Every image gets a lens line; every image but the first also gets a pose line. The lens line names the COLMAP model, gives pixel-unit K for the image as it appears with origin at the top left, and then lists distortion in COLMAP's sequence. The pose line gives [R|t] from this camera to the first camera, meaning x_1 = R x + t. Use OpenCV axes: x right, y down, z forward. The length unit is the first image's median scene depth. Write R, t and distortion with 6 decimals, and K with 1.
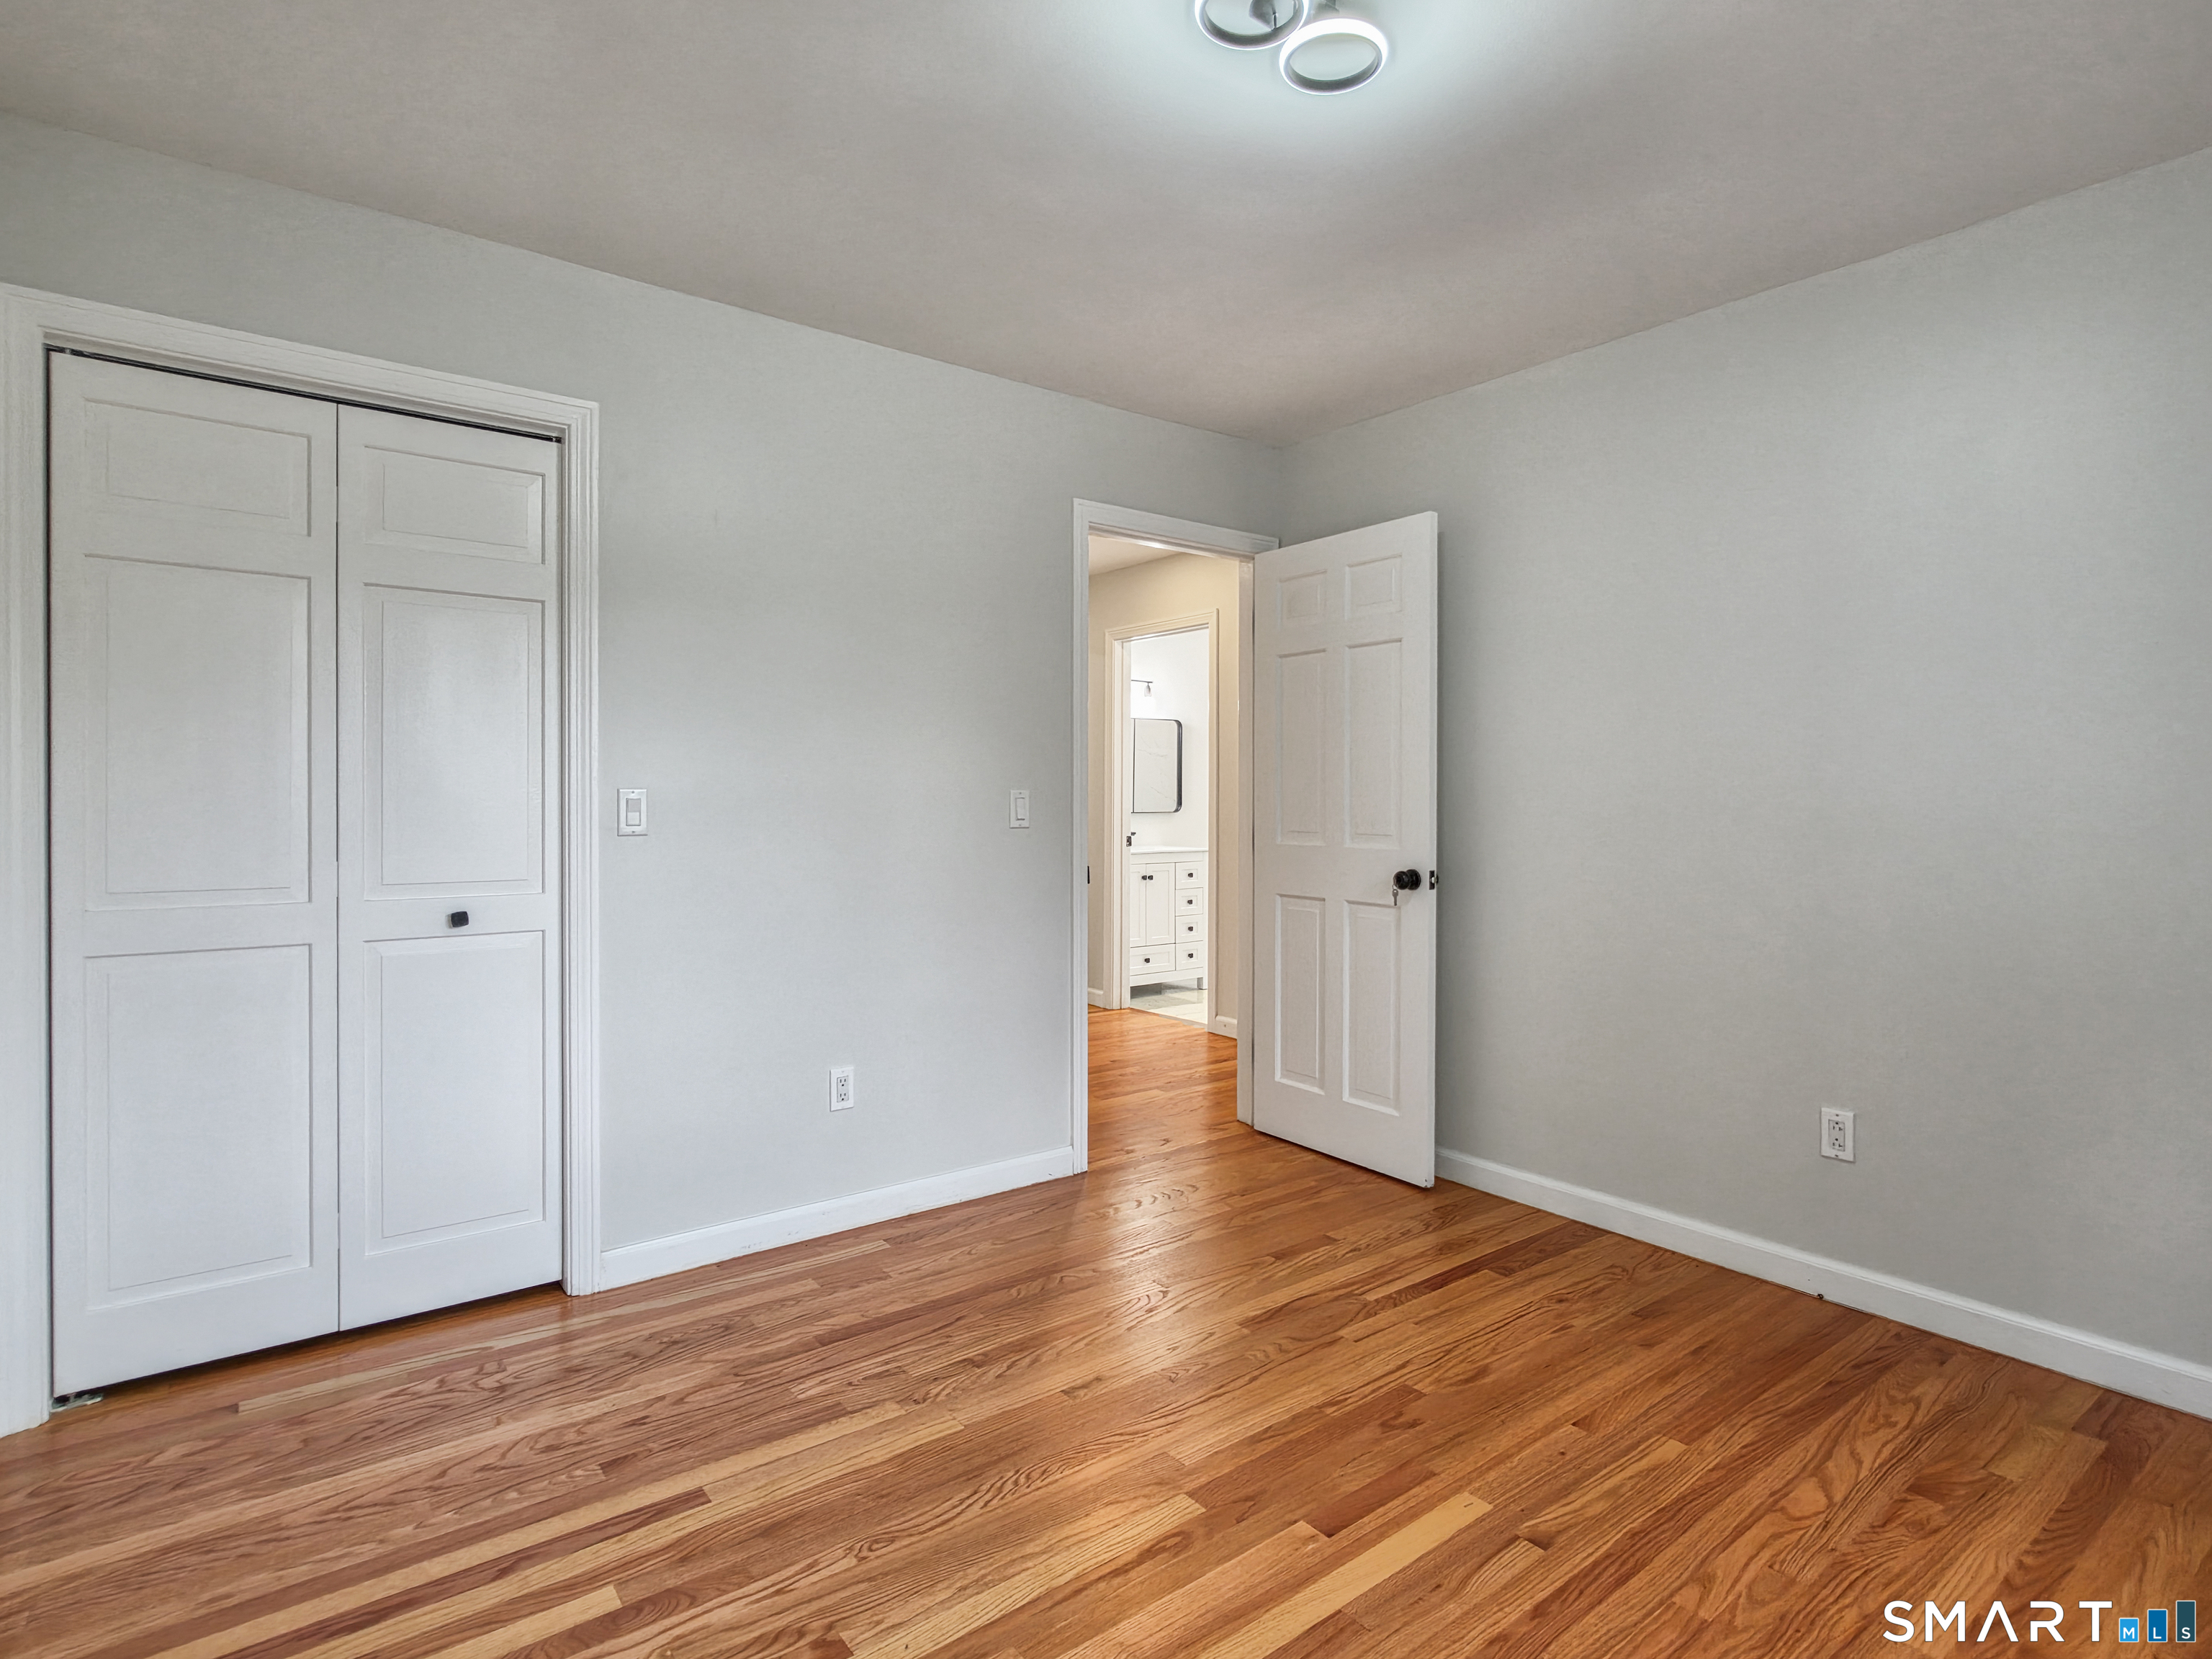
lens RADIAL K [[1179.9, 0, 1106.0], [0, 1179.9, 810.6], [0, 0, 1]] dist [0.000655, -0.000213]
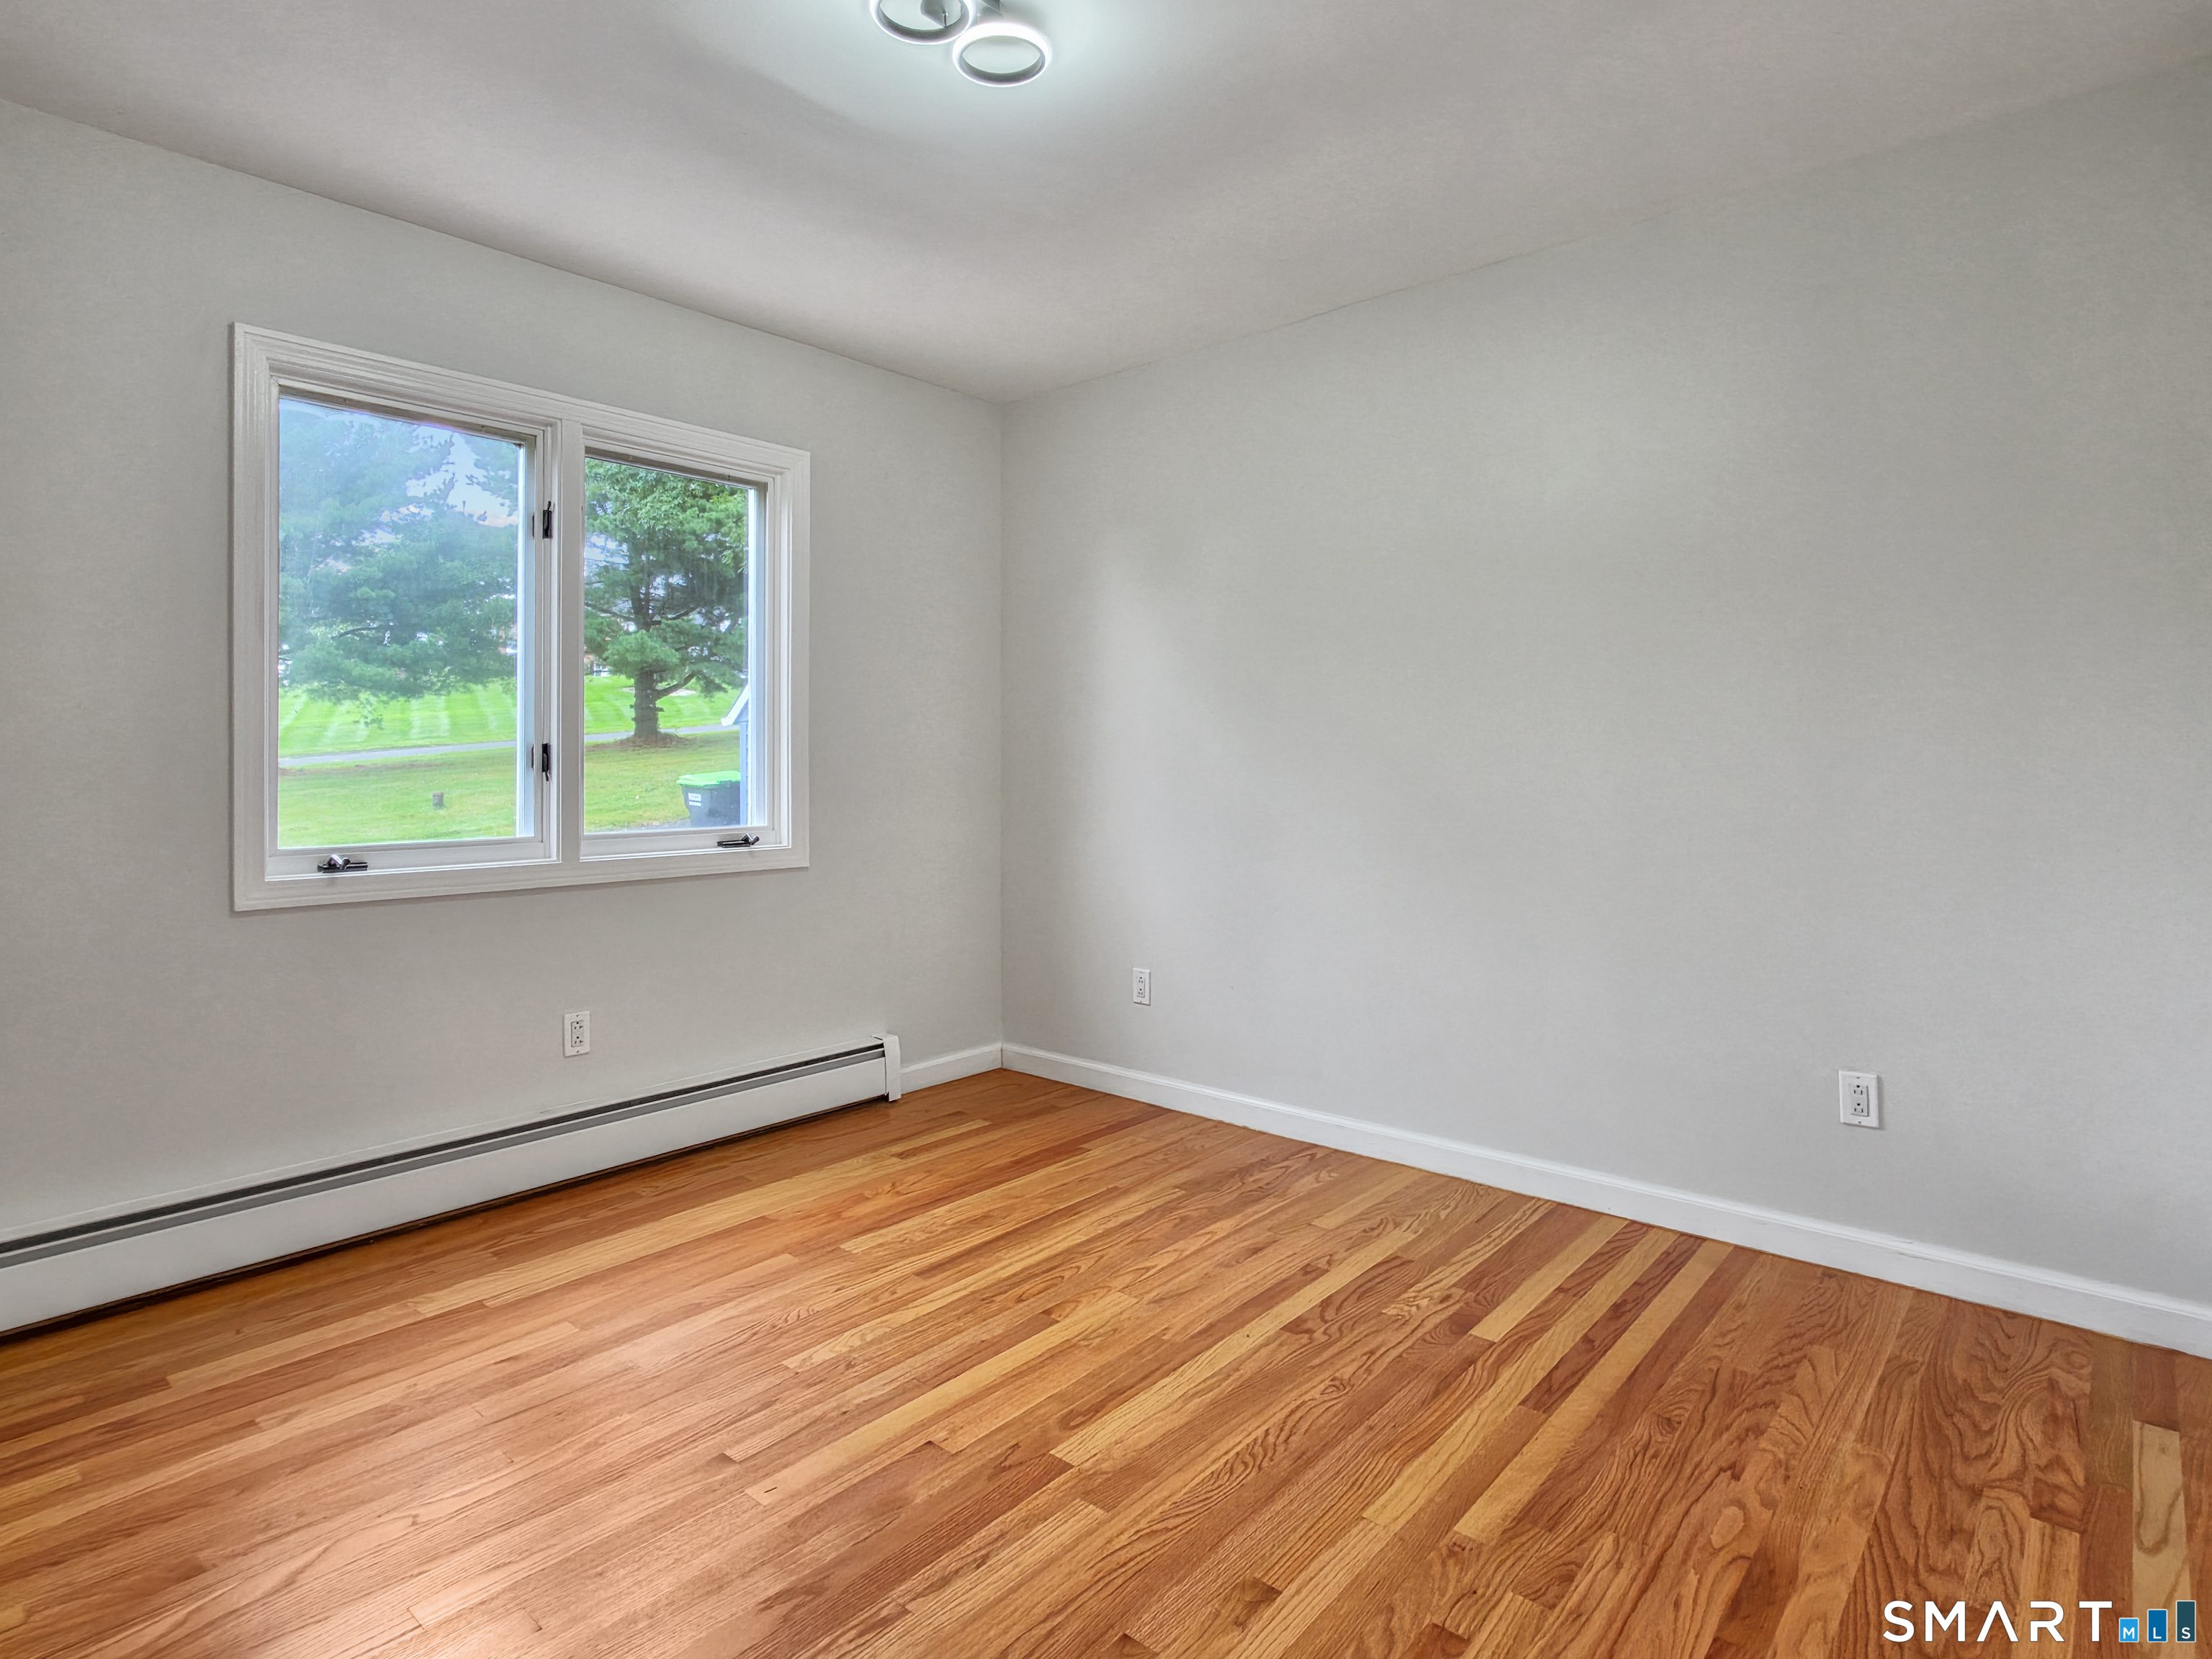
lens RADIAL K [[1165.0, 0, 1101.1], [0, 1165.0, 772.6], [0, 0, 1]] dist [-0.003607, -0.001208]
pose [[-0.980790, 0.001621, -0.195059, 0.223012], [-0.000825, 0.999922, 0.012457, 0.013577], [0.195064, 0.012378, -0.980712, 1.879306]]
